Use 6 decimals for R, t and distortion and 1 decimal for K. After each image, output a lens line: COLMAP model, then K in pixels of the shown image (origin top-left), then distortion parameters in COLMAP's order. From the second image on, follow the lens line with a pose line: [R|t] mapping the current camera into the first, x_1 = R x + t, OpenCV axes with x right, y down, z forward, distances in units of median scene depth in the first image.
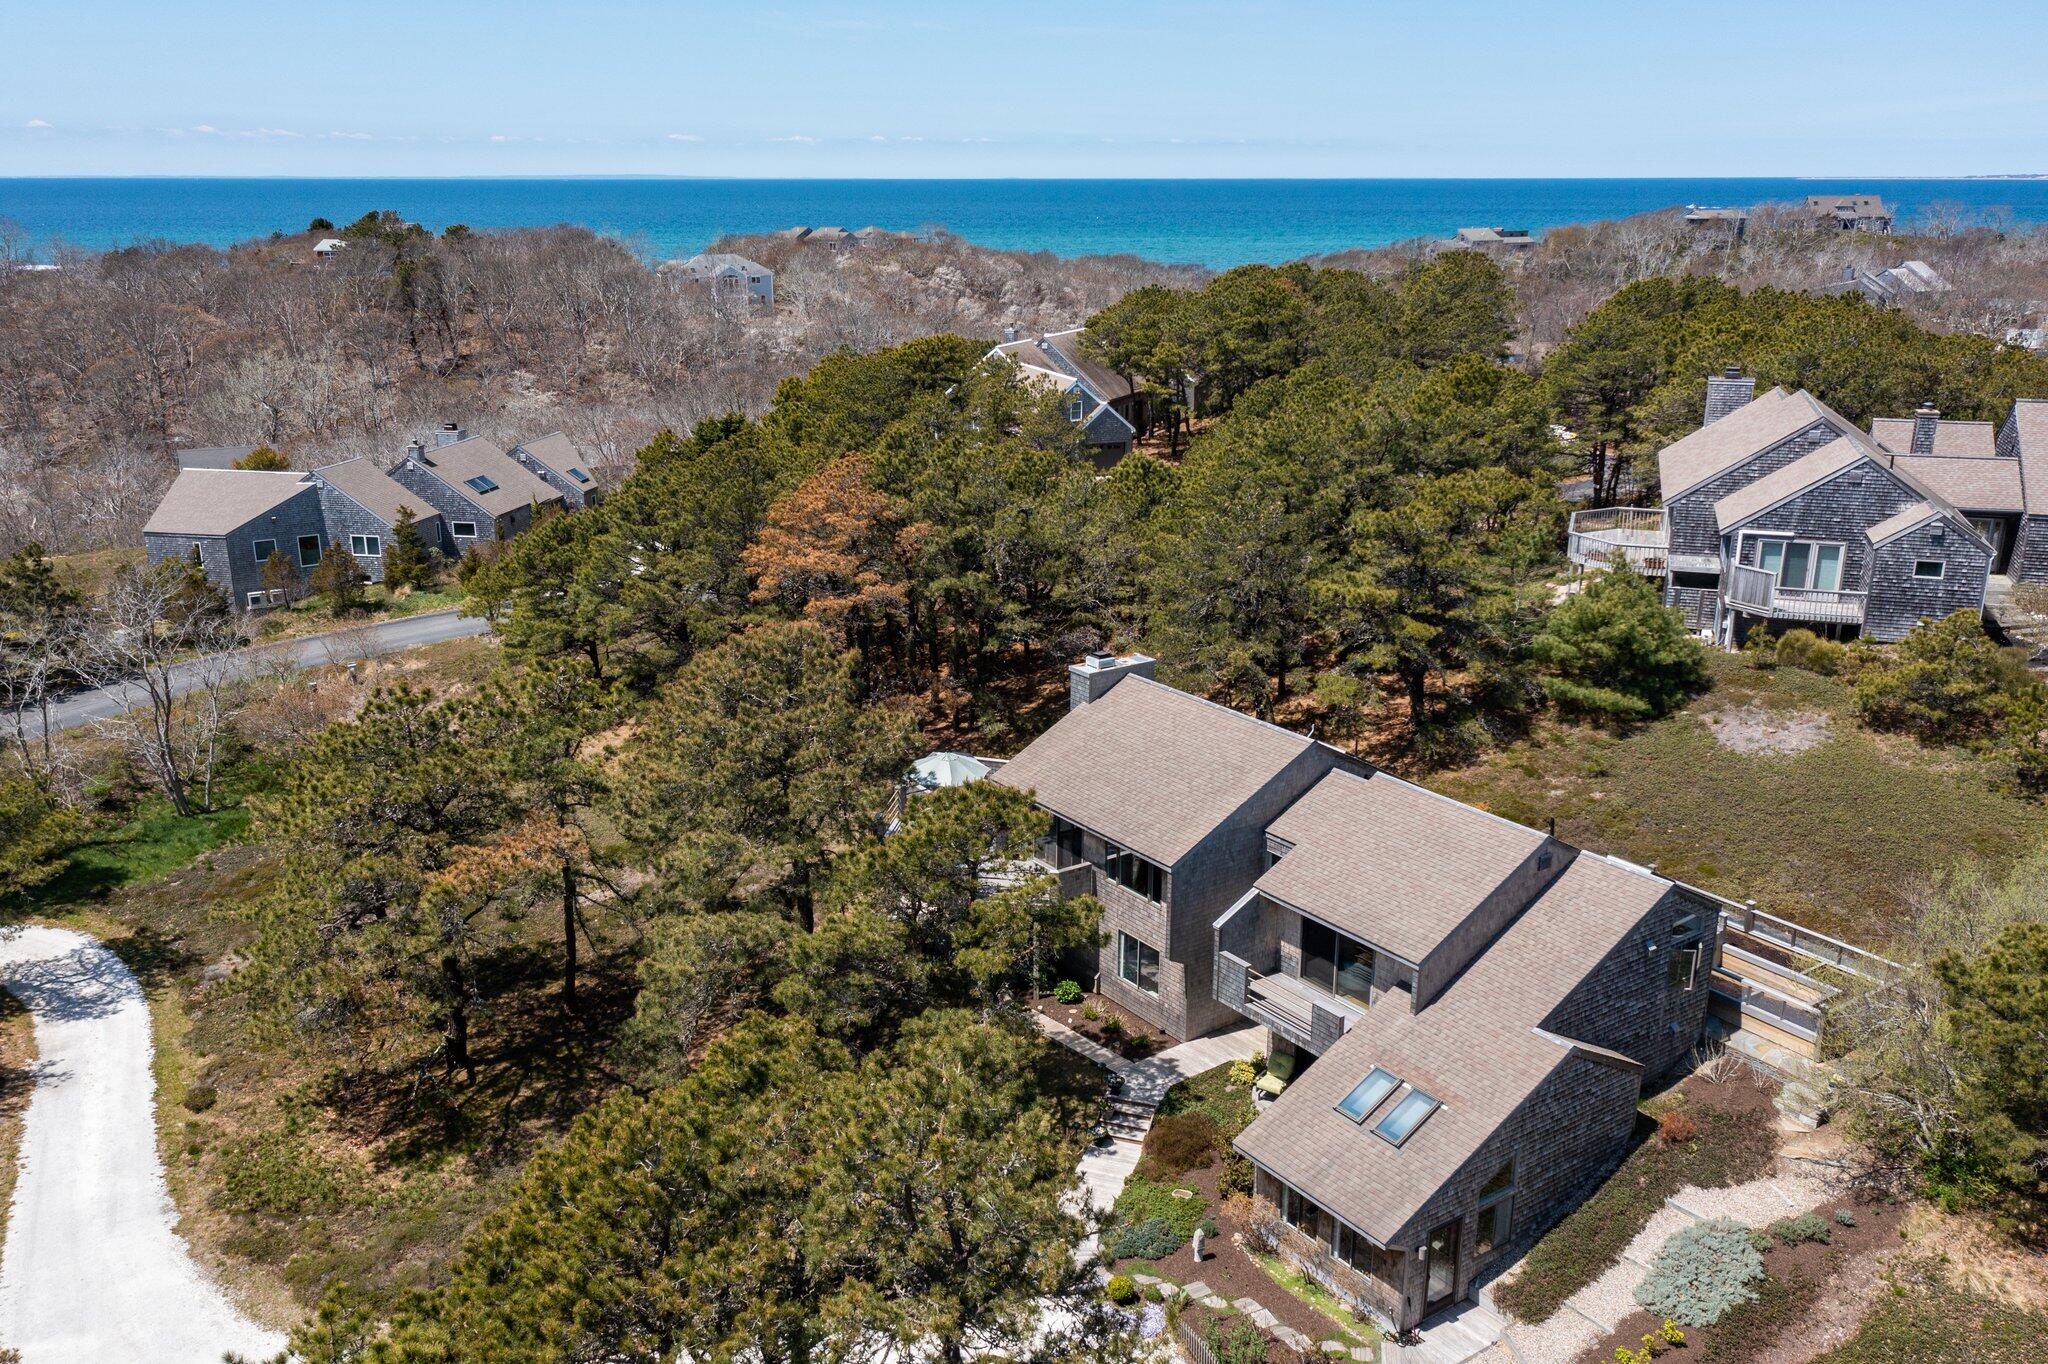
lens RADIAL K [[1652.5, 0, 1035.9], [0, 1652.5, 782.2], [0, 0, 1]] dist [-0.010405, 0.022213]
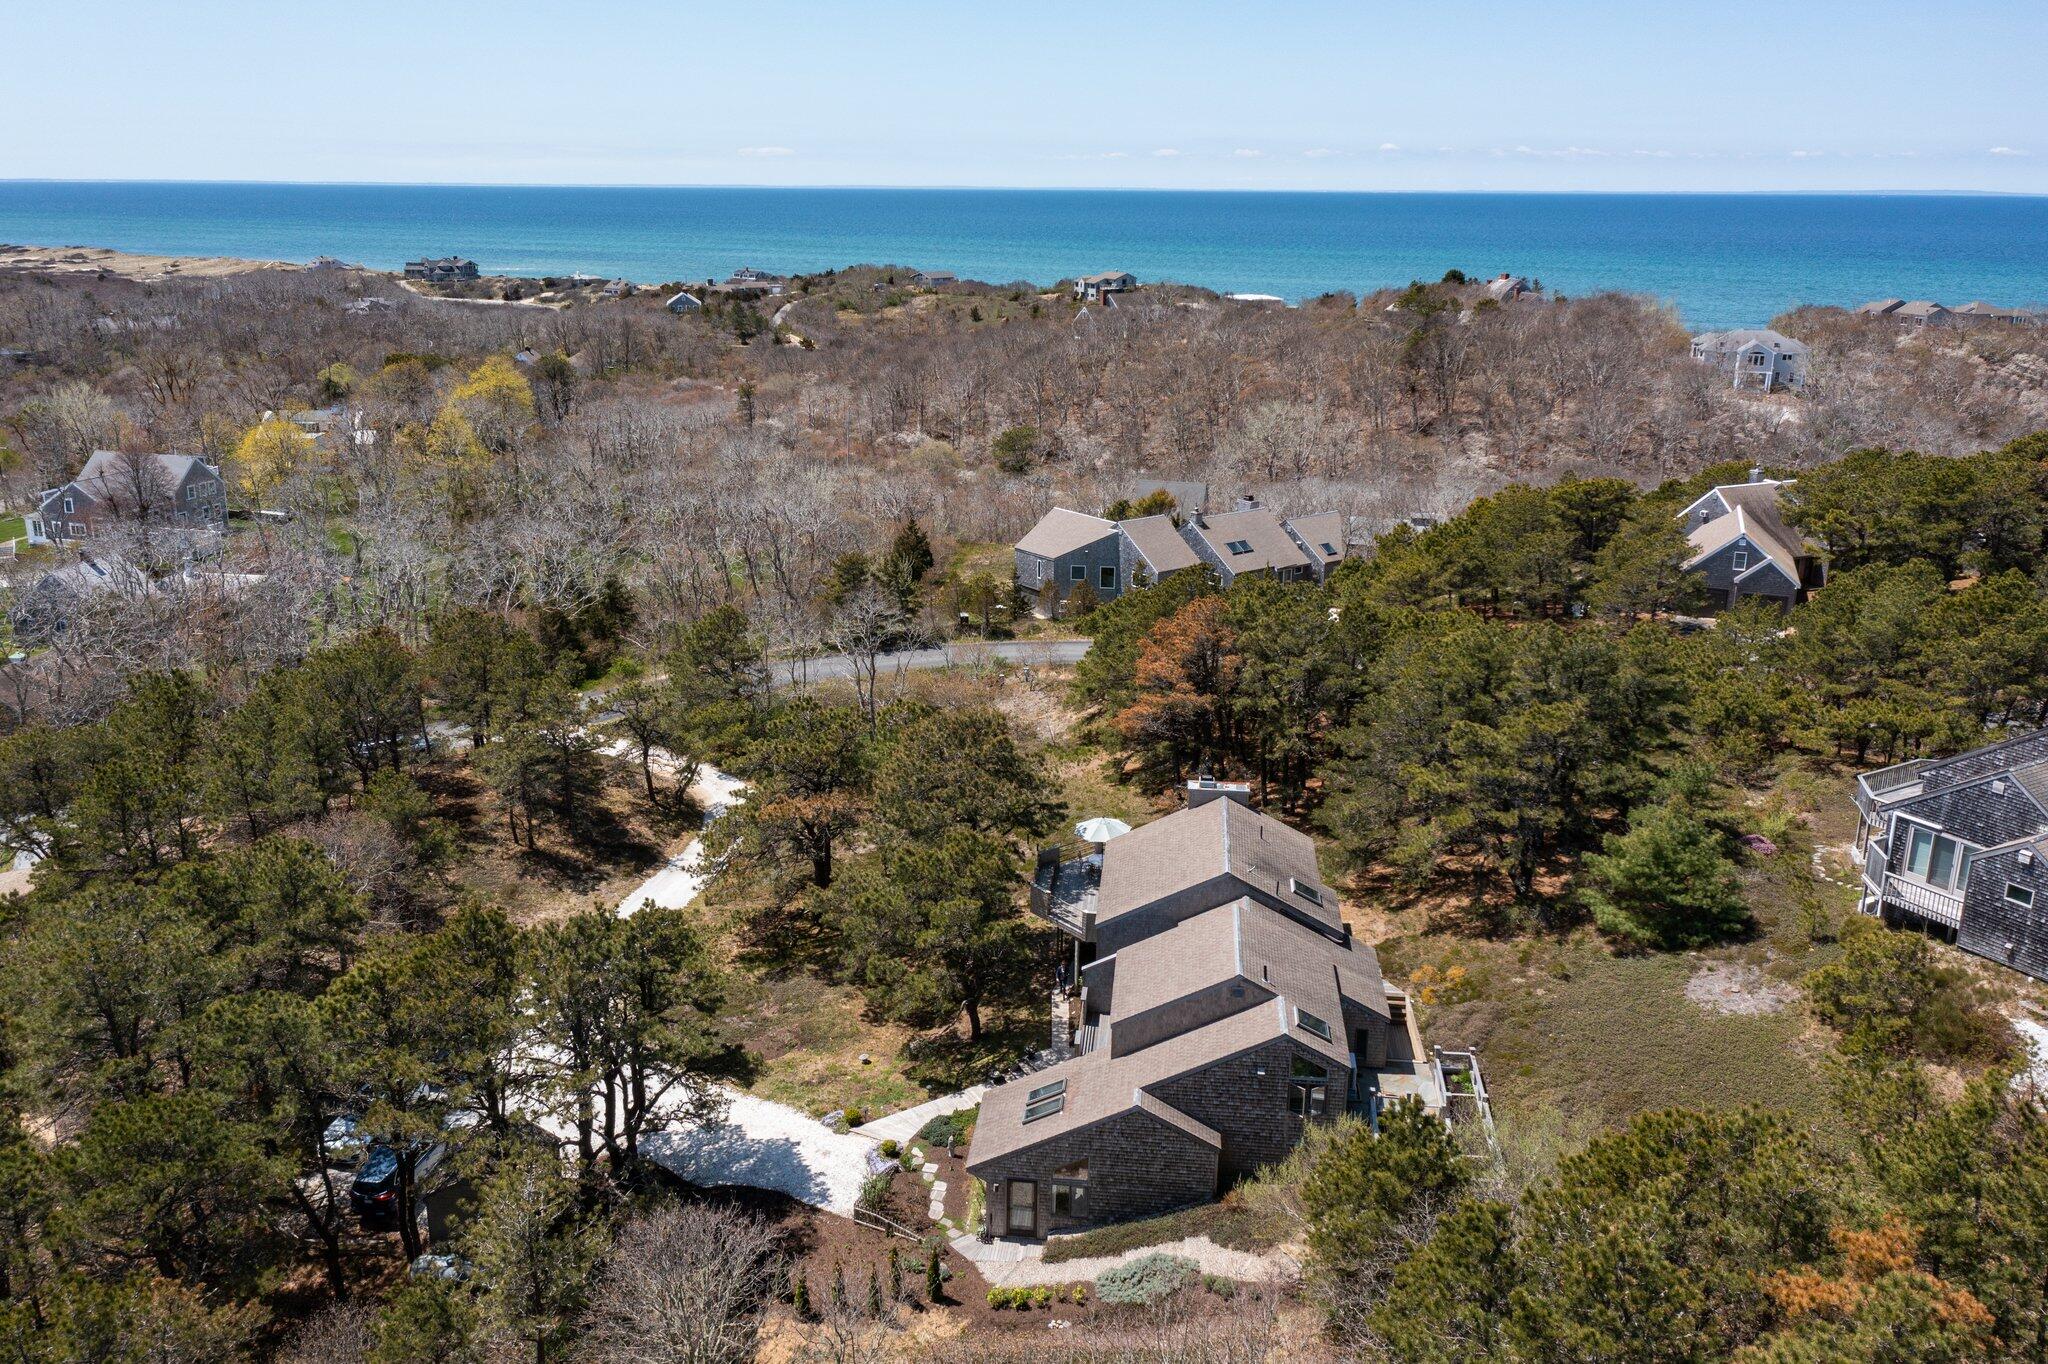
lens RADIAL K [[1576.7, 0, 1017.2], [0, 1576.7, 731.1], [0, 0, 1]] dist [-0.005353, 0.026845]
pose [[0.754155, 0.219069, -0.619079, 0.614599], [-0.235079, 0.970304, 0.056984, -0.128833], [0.613179, 0.102558, 0.783259, -0.118900]]
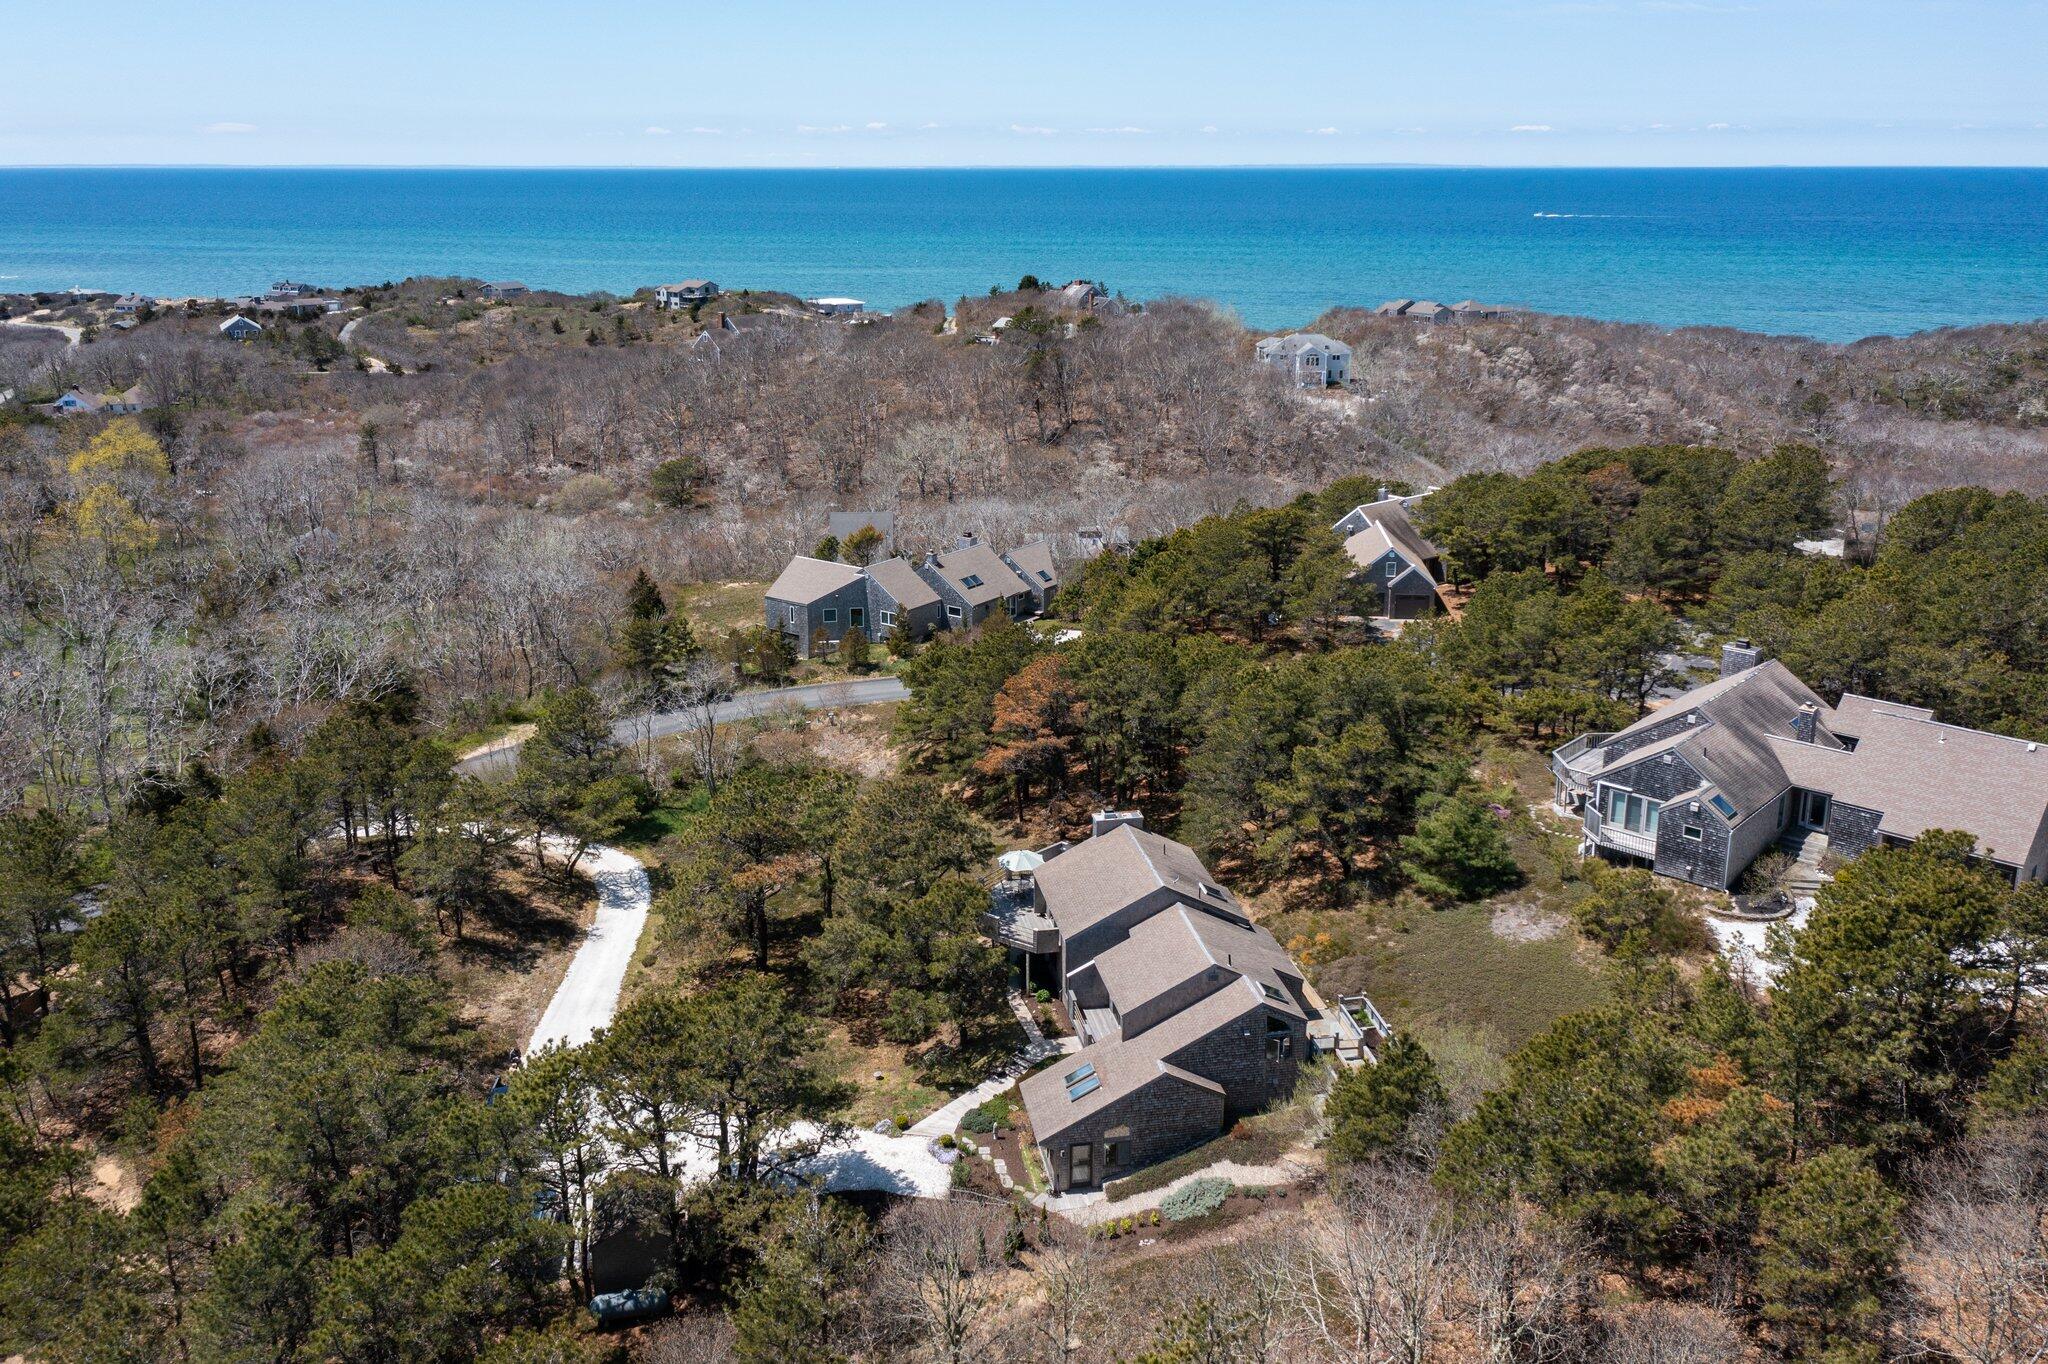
lens RADIAL K [[1576.7, 0, 1028.1], [0, 1576.7, 683.1], [0, 0, 1]] dist [-0.005353, 0.026845]
pose [[0.910285, 0.126587, -0.394152, 0.506698], [-0.143066, 0.989633, -0.012576, -0.149045], [0.388474, 0.067838, 0.918959, -0.486751]]
